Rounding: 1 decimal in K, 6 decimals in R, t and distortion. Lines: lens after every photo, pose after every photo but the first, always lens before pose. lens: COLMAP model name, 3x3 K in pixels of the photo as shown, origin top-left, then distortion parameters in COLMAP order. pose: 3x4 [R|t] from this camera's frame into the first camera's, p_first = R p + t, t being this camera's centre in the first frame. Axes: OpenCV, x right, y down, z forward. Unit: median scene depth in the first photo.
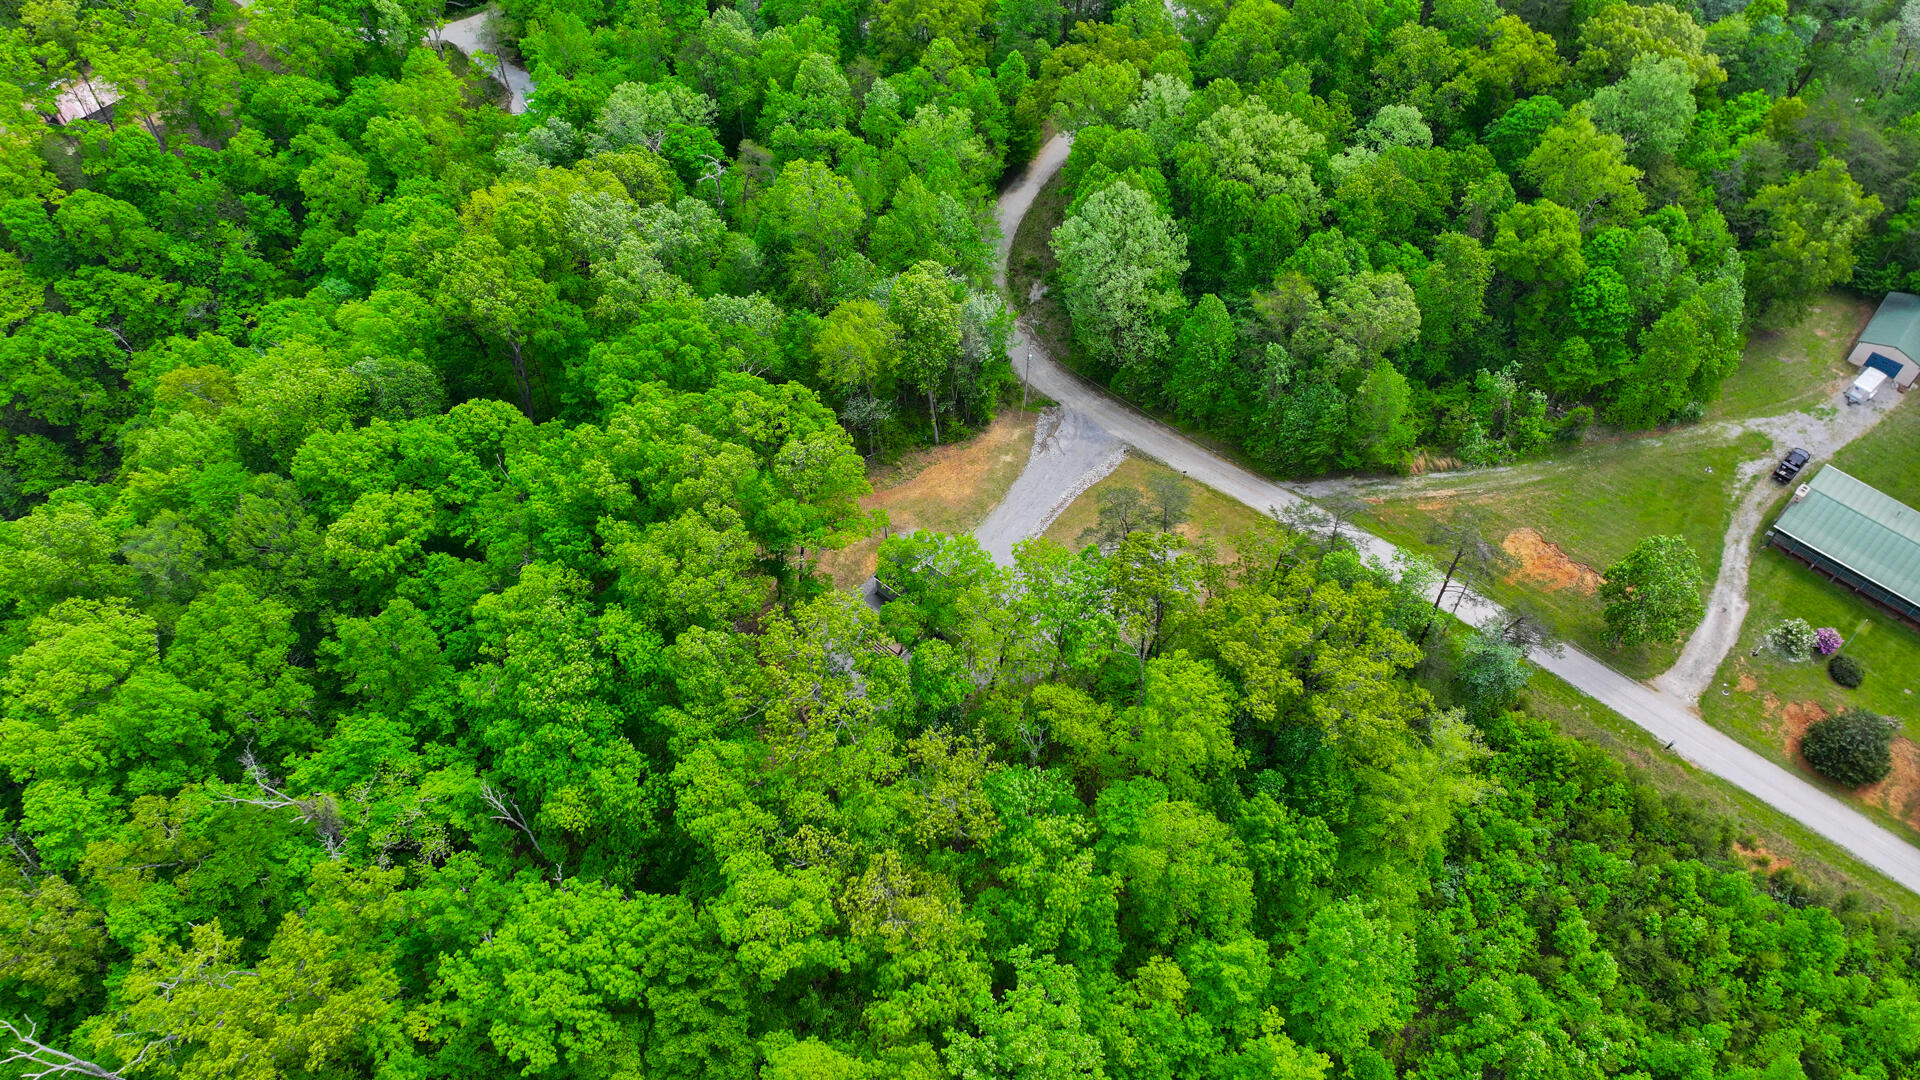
lens RADIAL K [[1348.7, 0, 947.9], [0, 1348.7, 531.2], [0, 0, 1]] dist [-0.003762, 0.020961]
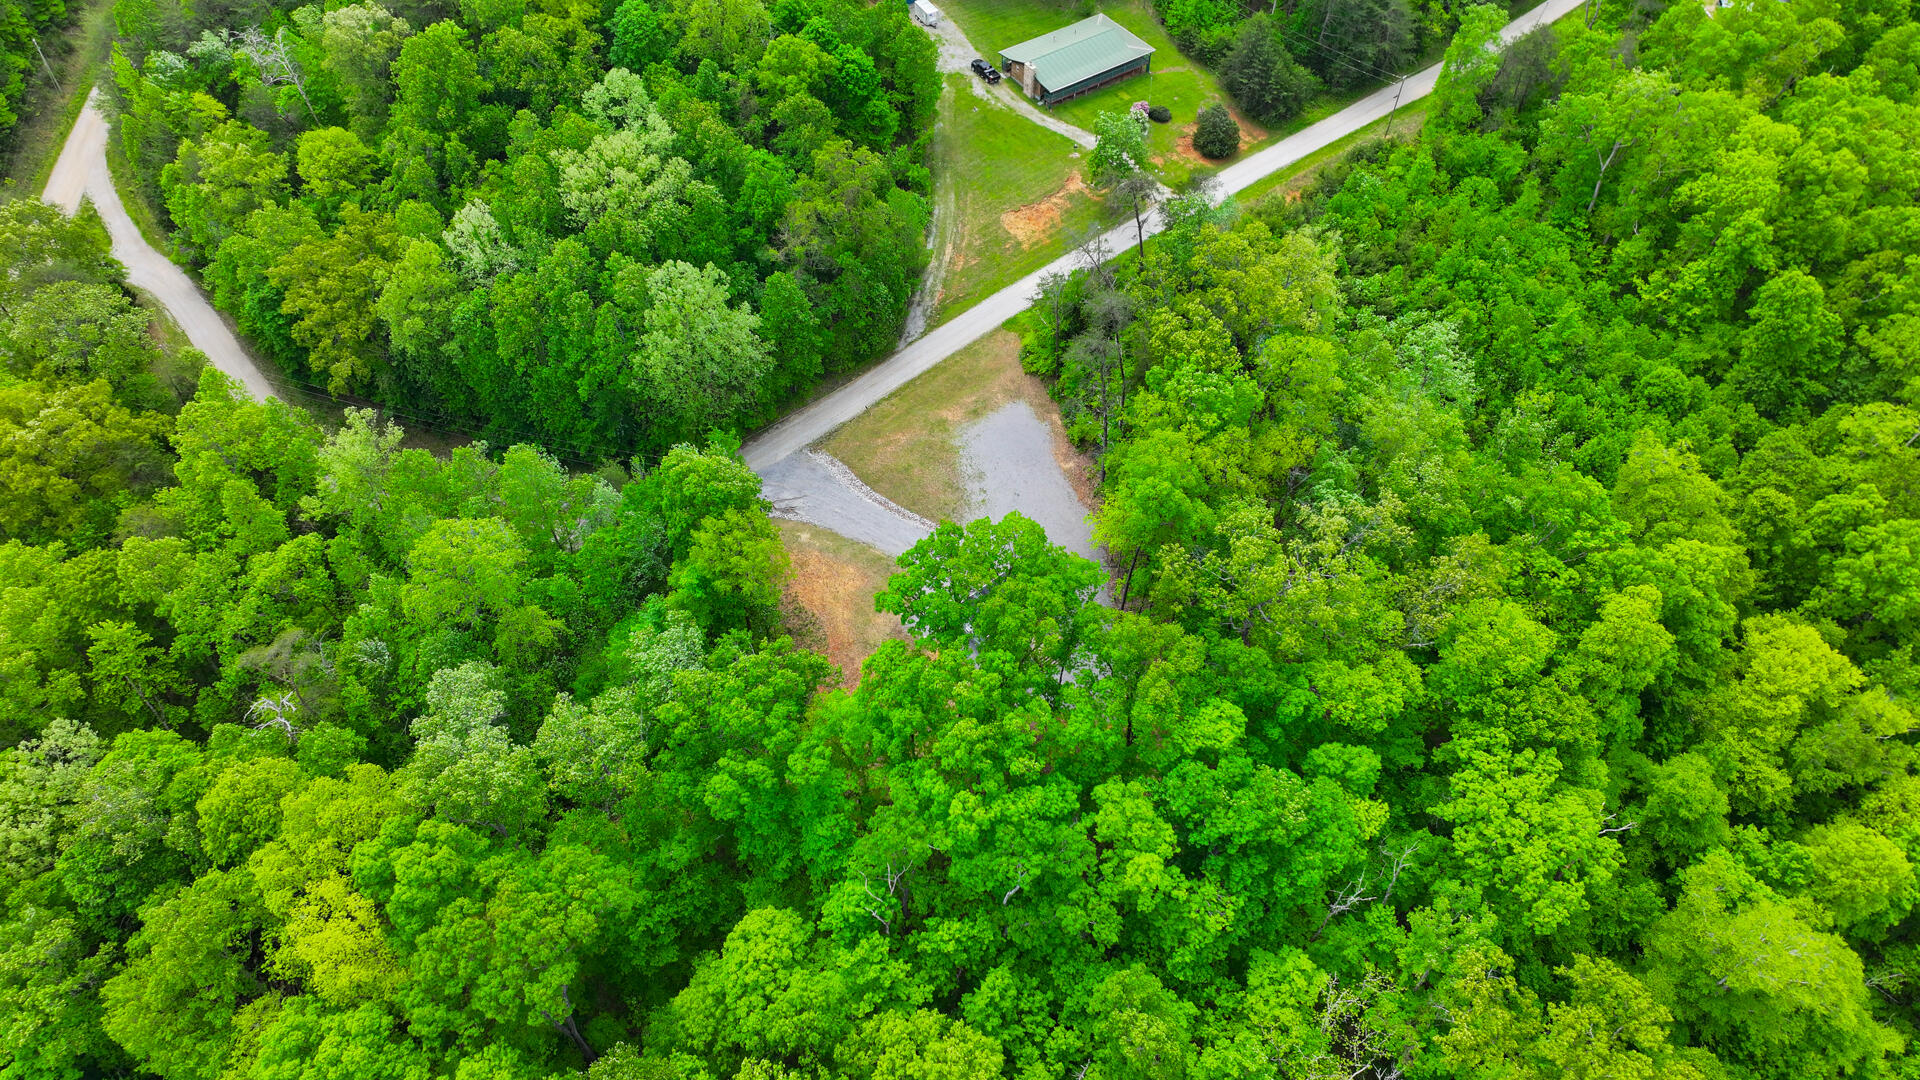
lens RADIAL K [[1348.7, 0, 961.1], [0, 1348.7, 540.8], [0, 0, 1]] dist [-0.003762, 0.020961]
pose [[0.160946, -0.766003, 0.622363, -0.577272], [0.751631, 0.503808, 0.425710, -0.405472], [-0.639646, 0.399271, 0.656837, 0.321770]]
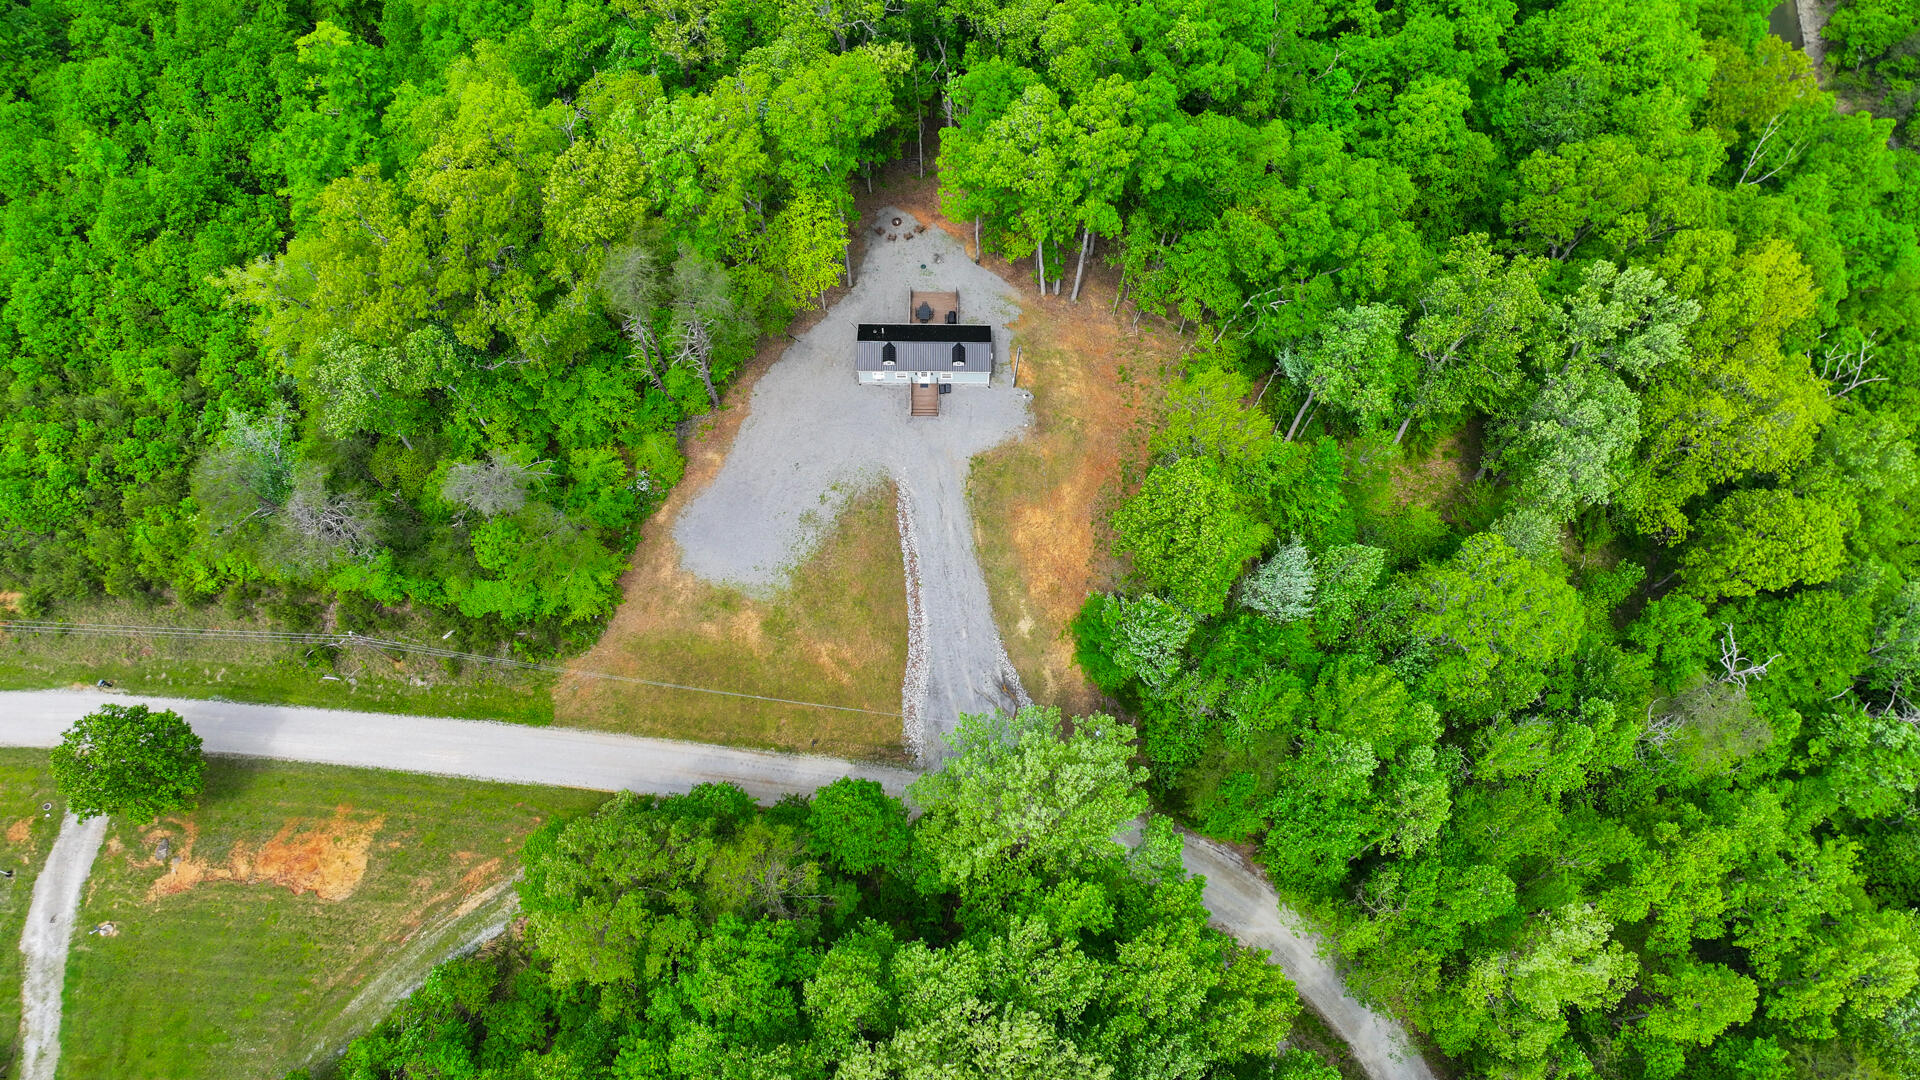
lens RADIAL K [[1348.7, 0, 961.2], [0, 1348.7, 540.3], [0, 0, 1]] dist [-0.003762, 0.020961]
pose [[-0.774691, 0.568911, -0.276032, 0.265296], [-0.499535, -0.282955, 0.818780, -0.671044], [0.387708, 0.772190, 0.503394, 0.624097]]
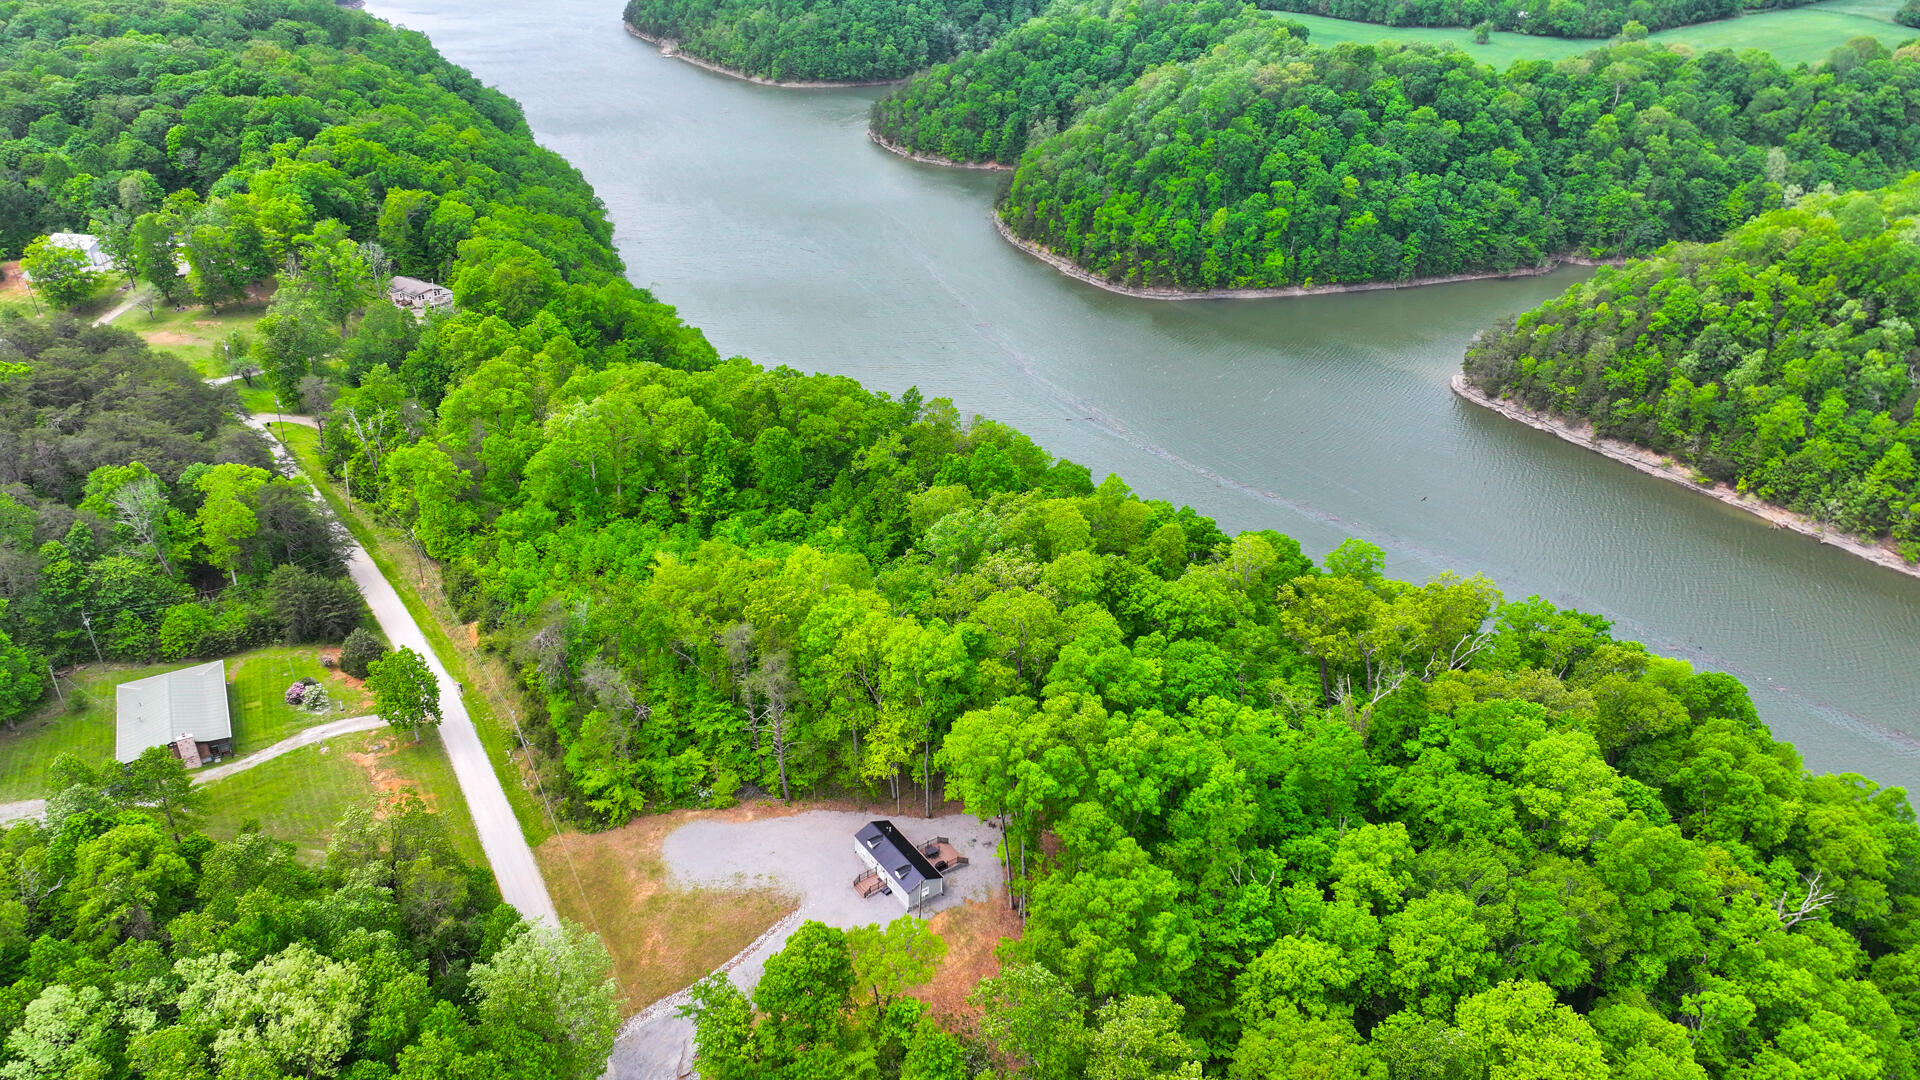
lens RADIAL K [[1348.7, 0, 963.3], [0, 1348.7, 543.6], [0, 0, 1]] dist [-0.003762, 0.020961]
pose [[-0.961328, -0.144418, 0.234505, -0.275463], [0.203994, 0.198672, 0.958601, -1.023881], [-0.185029, 0.969367, -0.161528, 0.859235]]
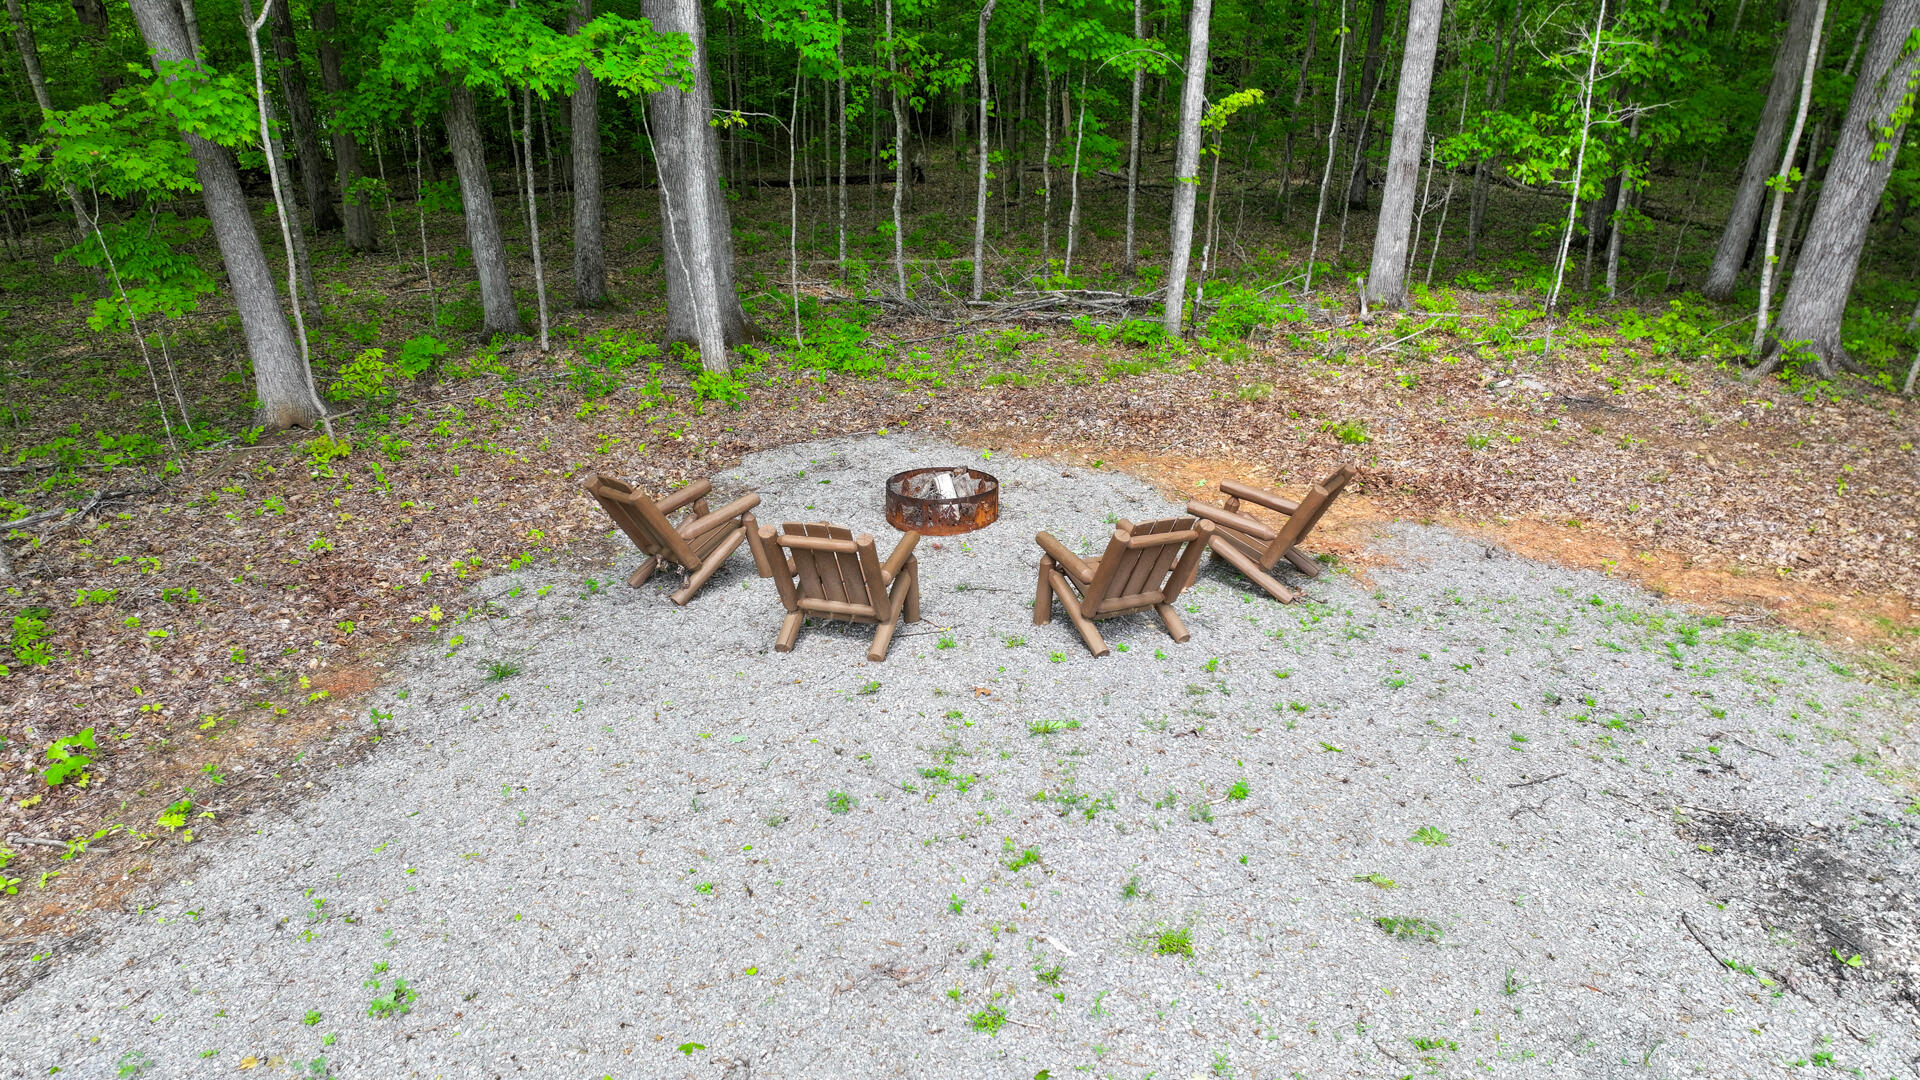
lens RADIAL K [[1348.7, 0, 960.1], [0, 1348.7, 551.4], [0, 0, 1]] dist [-0.003762, 0.020961]
pose [[-0.808600, 0.271000, -0.522230, -0.031052], [-0.465195, 0.248955, 0.849479, 0.080690], [0.360221, 0.929828, -0.075237, 0.902179]]
